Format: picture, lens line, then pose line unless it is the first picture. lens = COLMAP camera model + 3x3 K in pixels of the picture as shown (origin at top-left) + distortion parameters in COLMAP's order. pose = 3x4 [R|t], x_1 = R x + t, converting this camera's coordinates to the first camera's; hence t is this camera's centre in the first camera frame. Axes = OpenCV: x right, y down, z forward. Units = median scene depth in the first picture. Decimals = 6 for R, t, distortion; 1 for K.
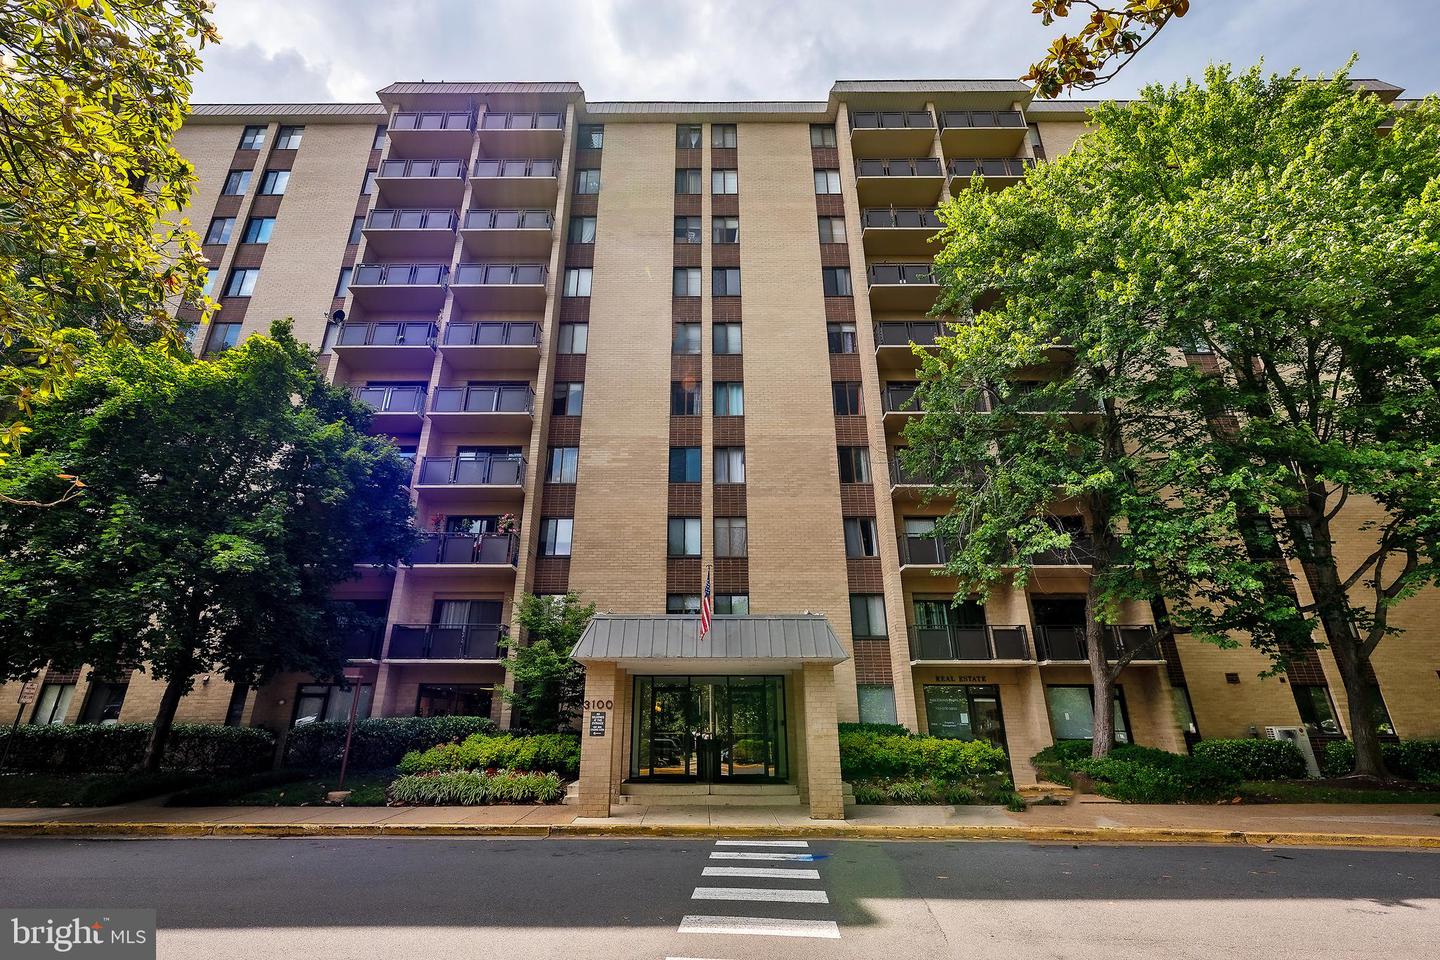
lens RADIAL K [[635.7, 0, 710.1], [0, 635.7, 482.3], [0, 0, 1]] dist [-0.001032, 0.000157]
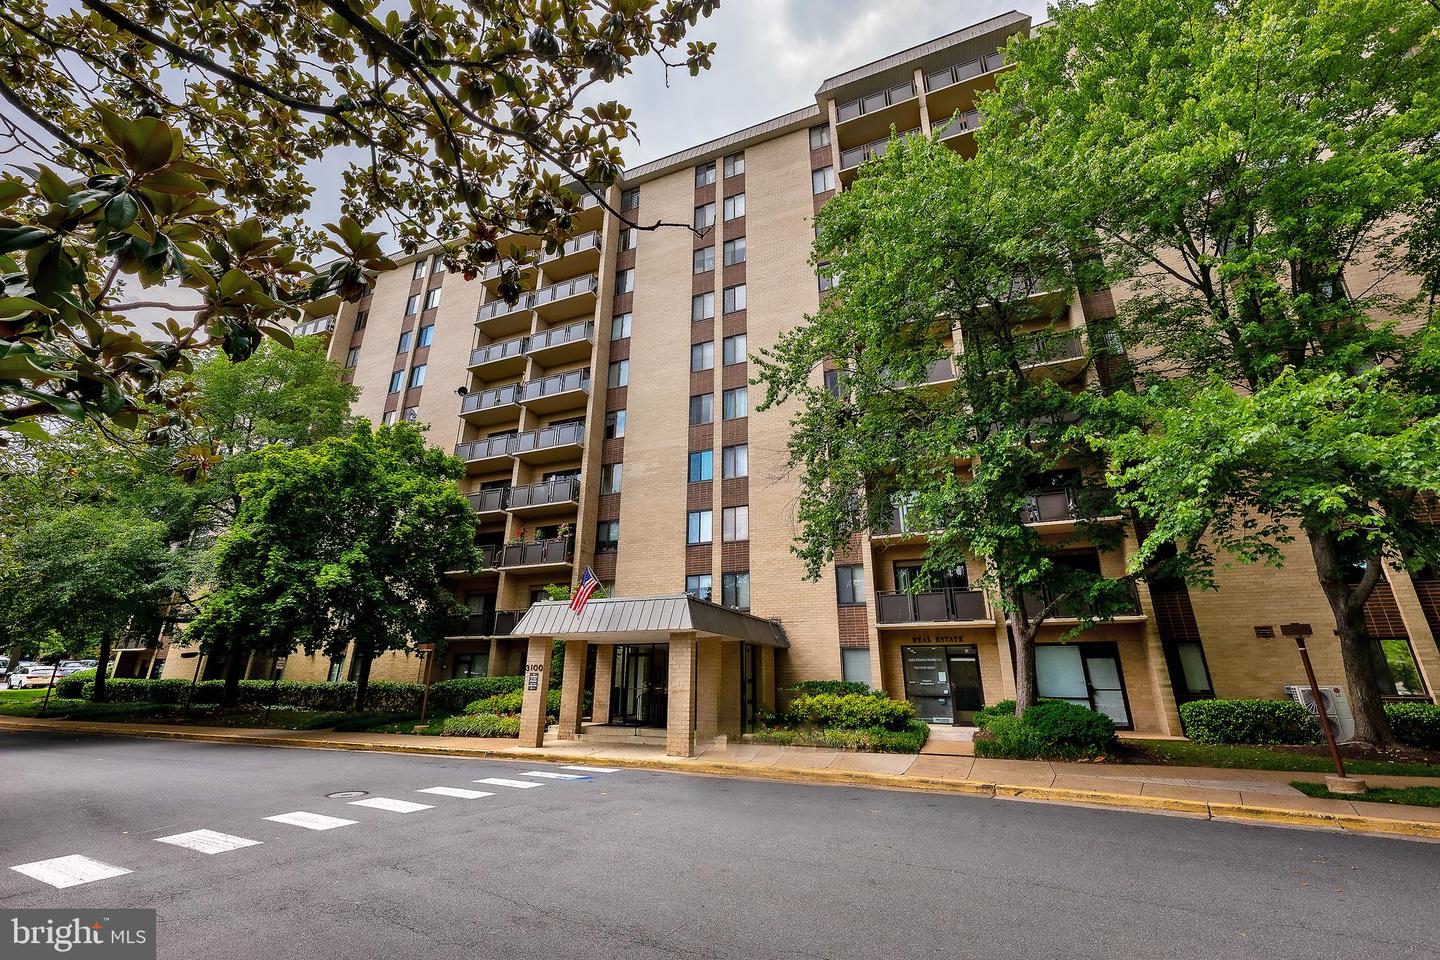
lens RADIAL K [[590.6, 0, 720.3], [0, 590.6, 482.1], [0, 0, 1]] dist [-0.001961, 0.000566]
pose [[0.927387, -0.118344, -0.354891, 0.386369], [0.131099, 0.991296, 0.012019, -0.006608], [0.350380, -0.057672, 0.934830, -0.018267]]
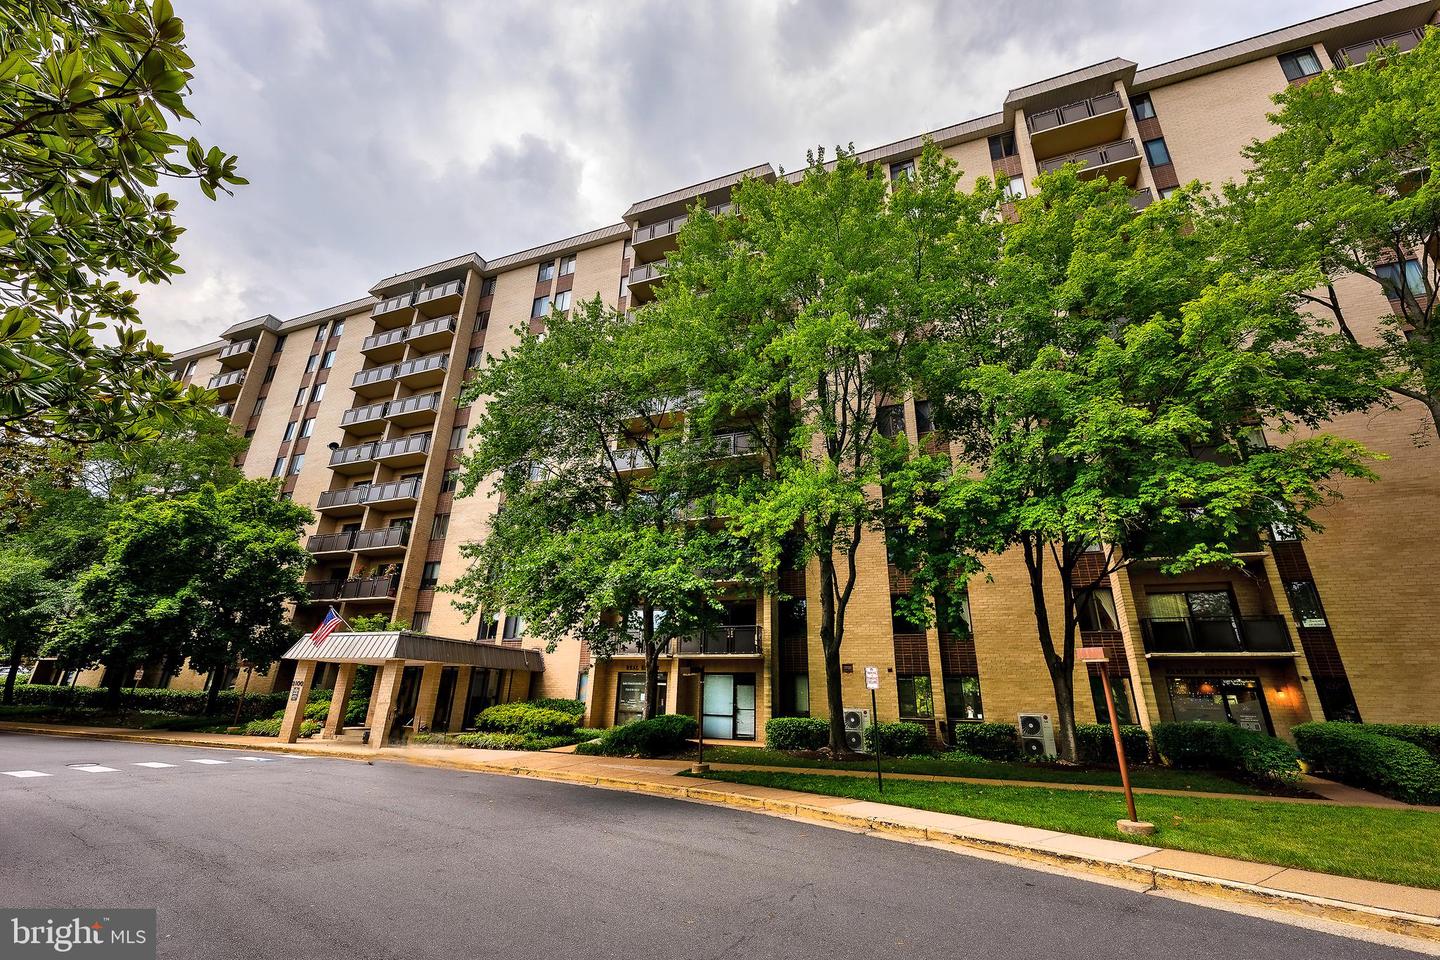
lens RADIAL K [[590.6, 0, 718.1], [0, 590.6, 480.4], [0, 0, 1]] dist [-0.001961, 0.000566]
pose [[0.934253, -0.106242, -0.340416, 0.890890], [0.106653, 0.994141, -0.017563, -0.041771], [0.340288, -0.019898, 0.940111, -0.100941]]
